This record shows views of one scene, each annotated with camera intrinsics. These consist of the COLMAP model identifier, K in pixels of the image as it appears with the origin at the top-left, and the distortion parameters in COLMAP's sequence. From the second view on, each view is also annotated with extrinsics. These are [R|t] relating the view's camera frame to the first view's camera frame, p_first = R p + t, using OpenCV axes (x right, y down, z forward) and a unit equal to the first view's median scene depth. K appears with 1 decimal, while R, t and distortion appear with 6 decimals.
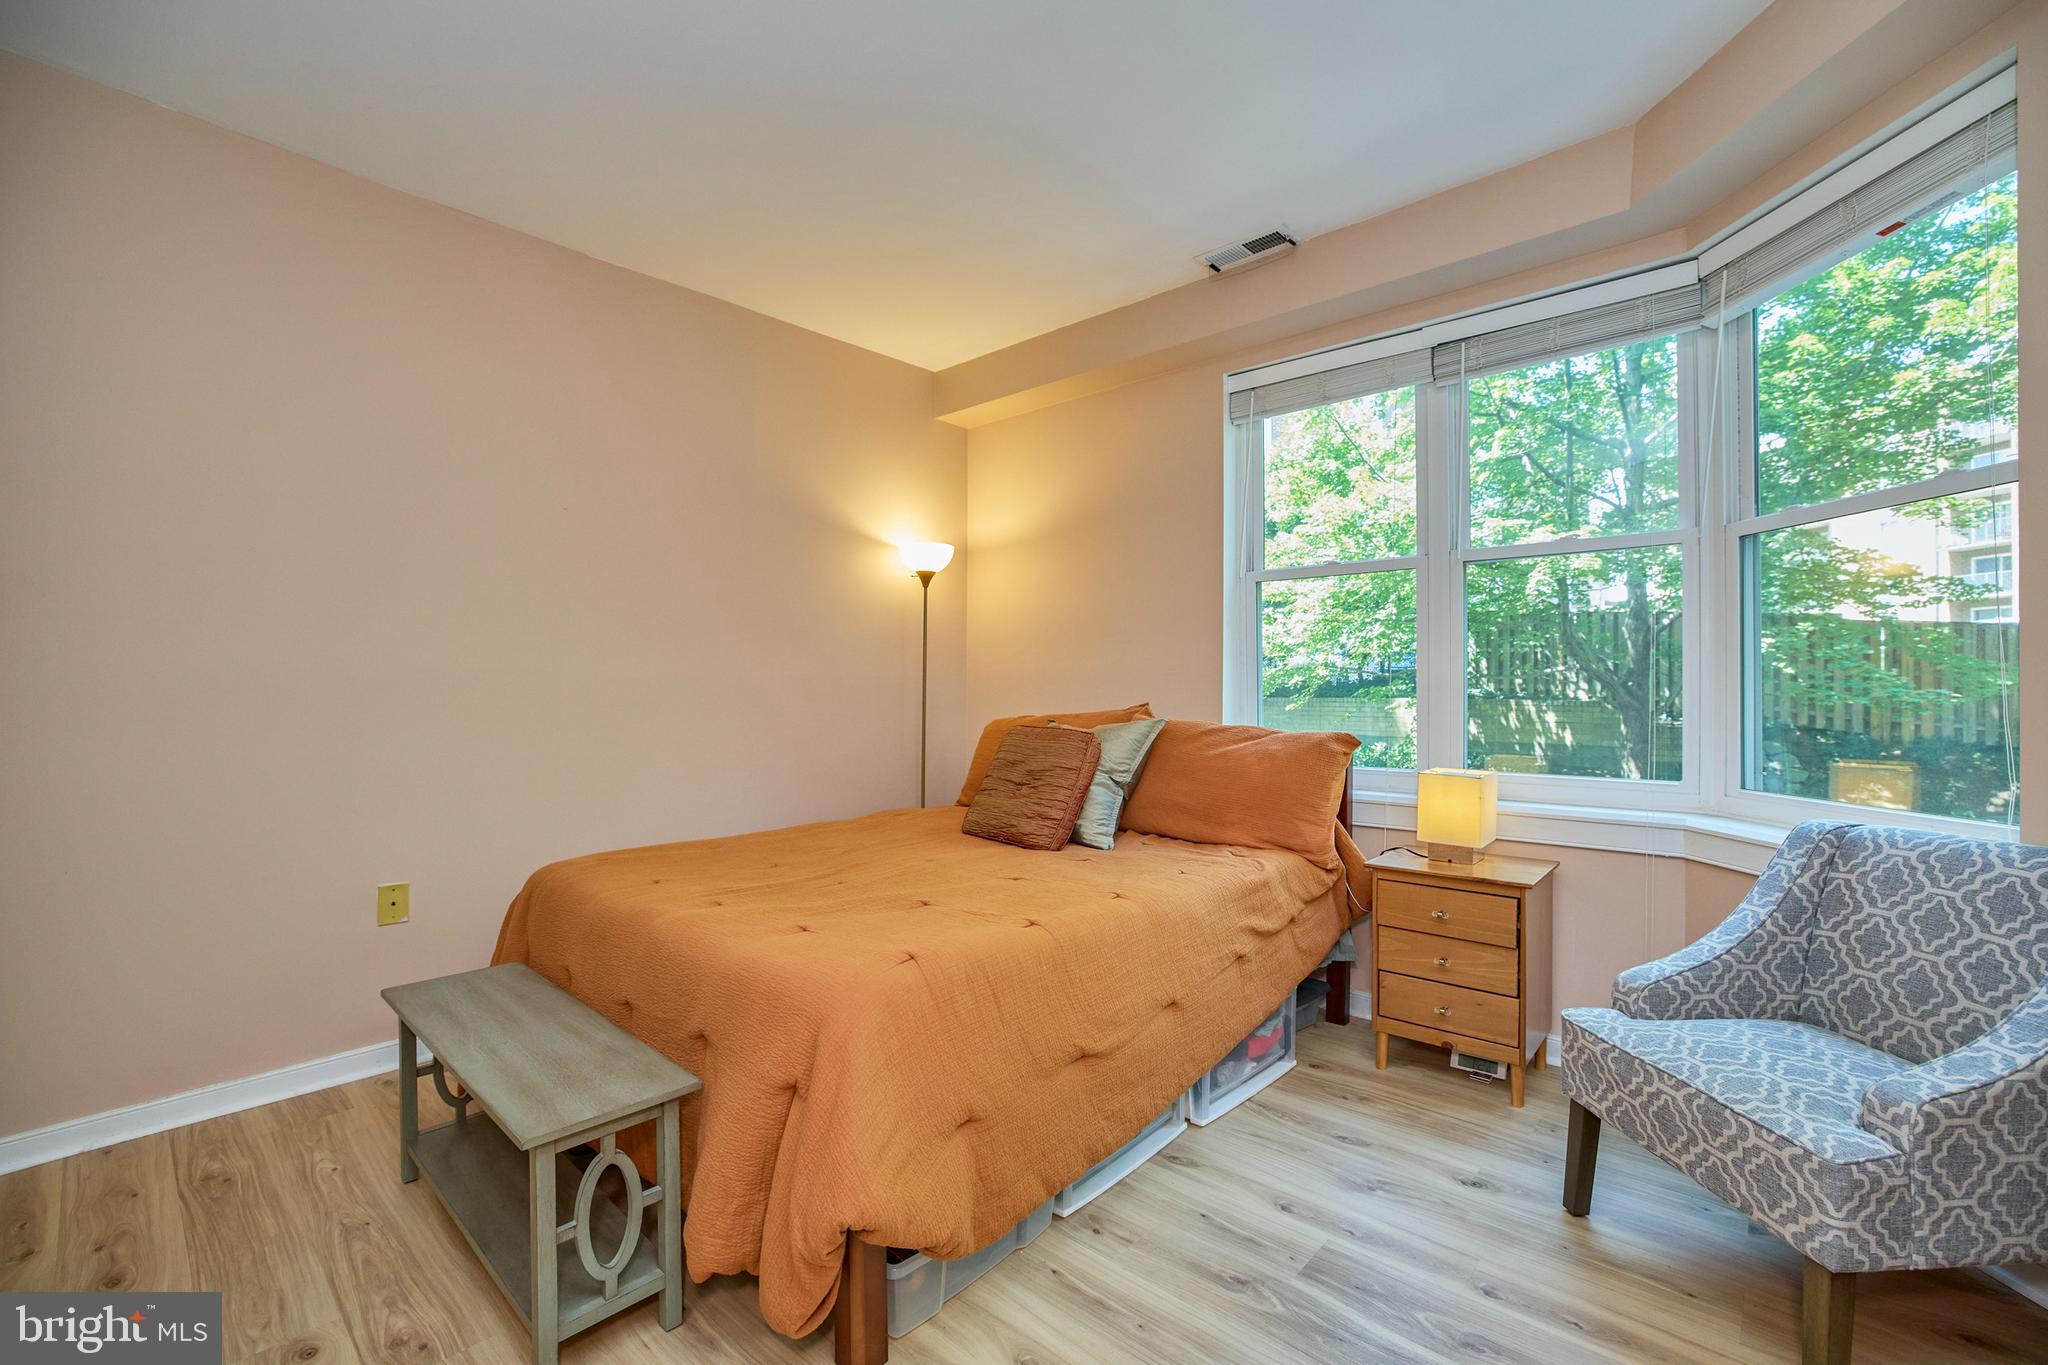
lens RADIAL K [[881.4, 0, 1032.5], [0, 881.4, 691.1], [0, 0, 1]] dist [-0.046640, 0.017882]
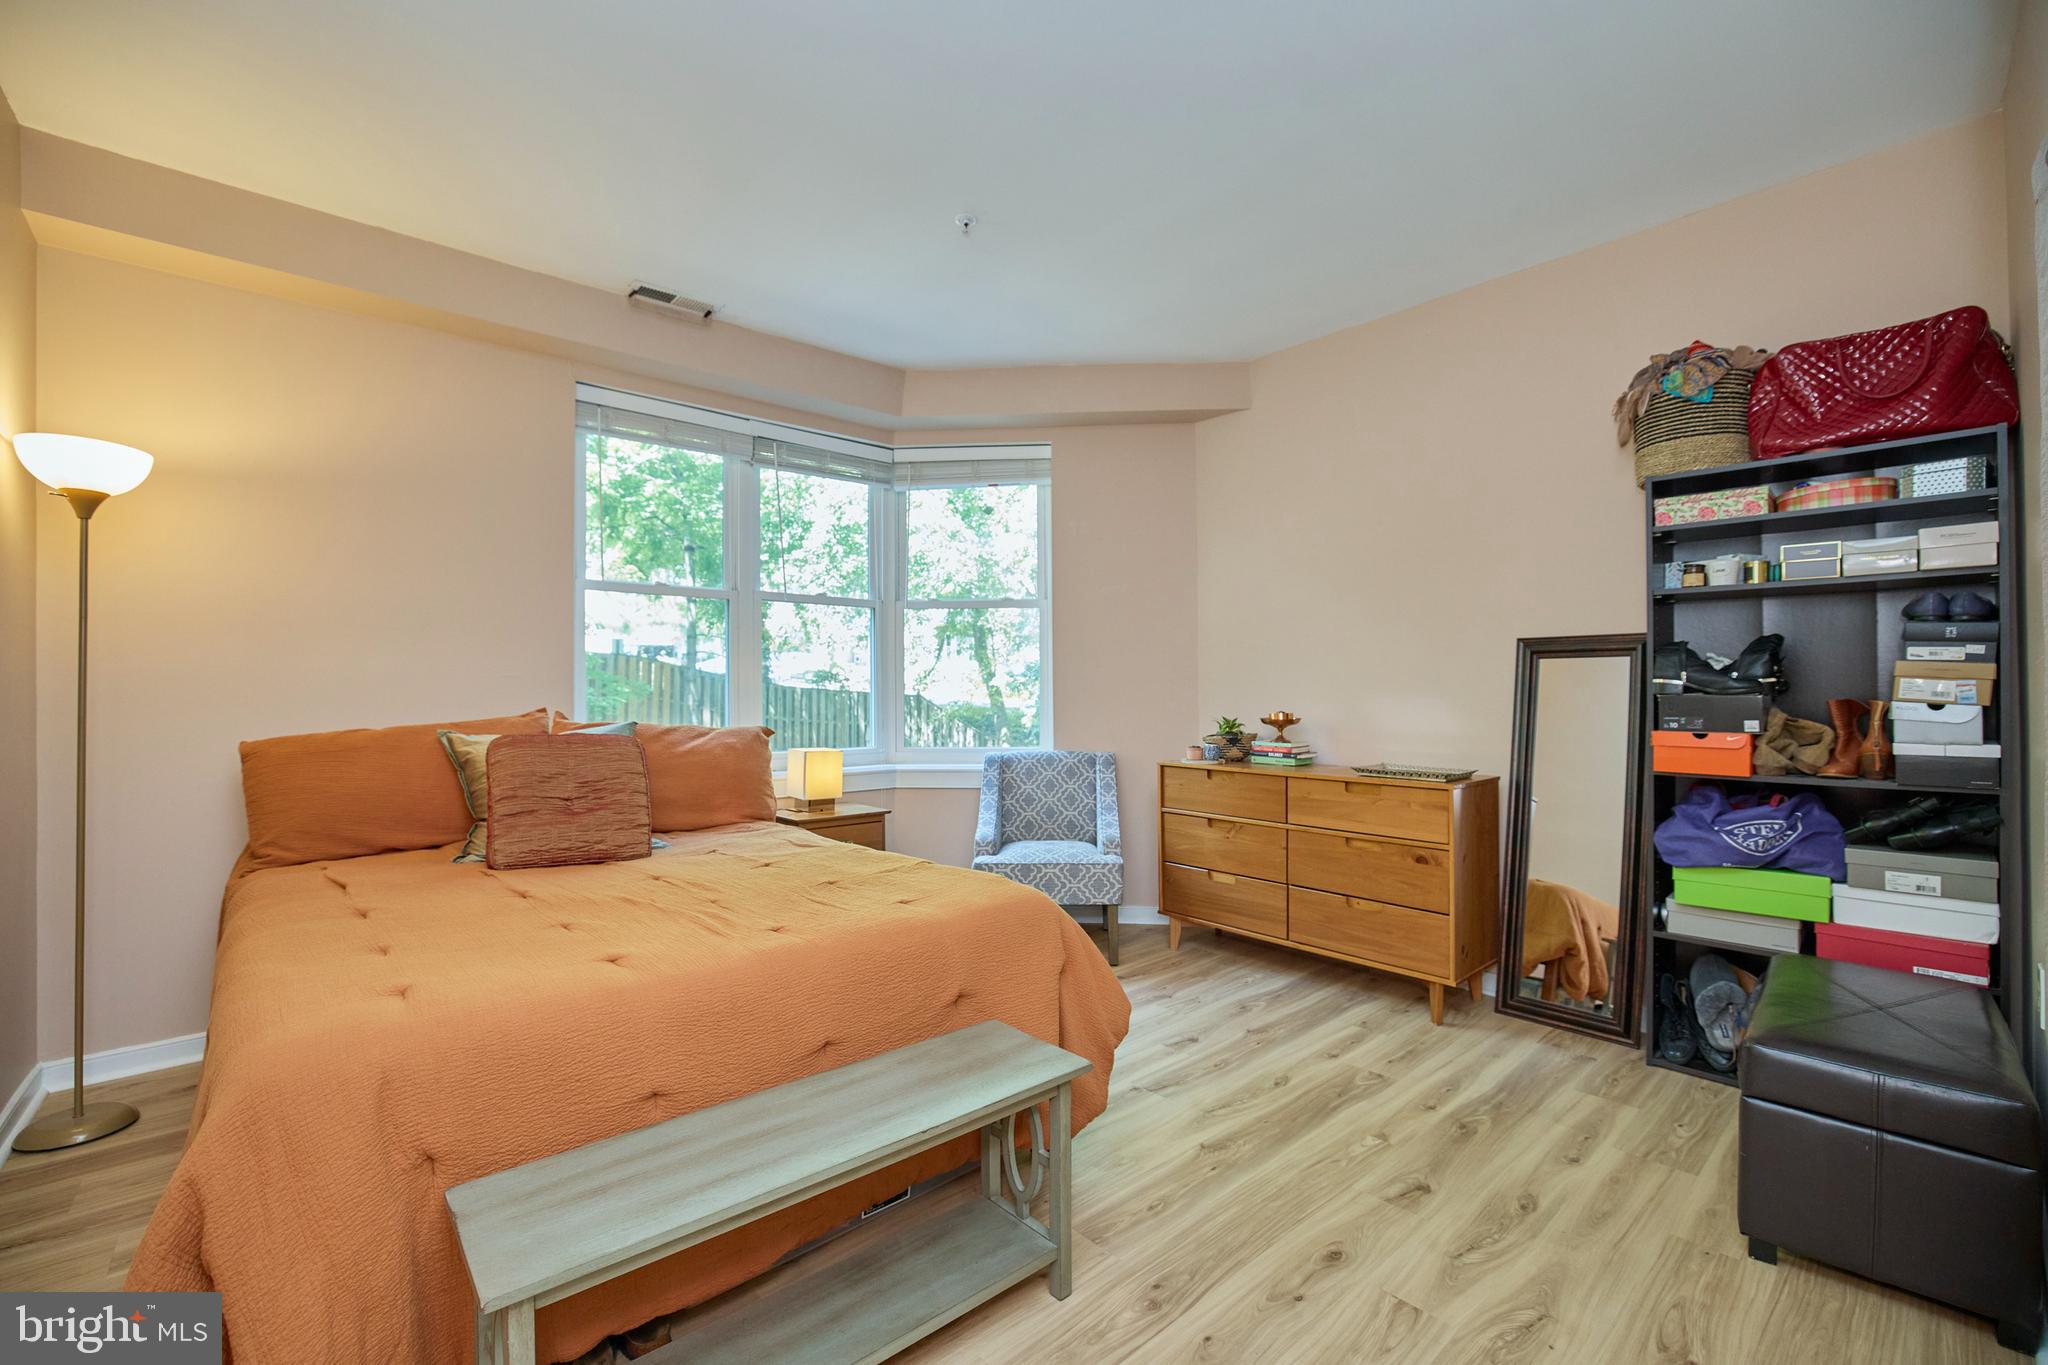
lens RADIAL K [[881.4, 0, 1032.5], [0, 881.4, 691.1], [0, 0, 1]] dist [-0.046640, 0.017882]
pose [[0.108329, -0.000353, 0.994115, -1.065153], [0.003361, 0.999994, -0.000011, -0.002721], [-0.994109, 0.003342, 0.108329, 0.550929]]
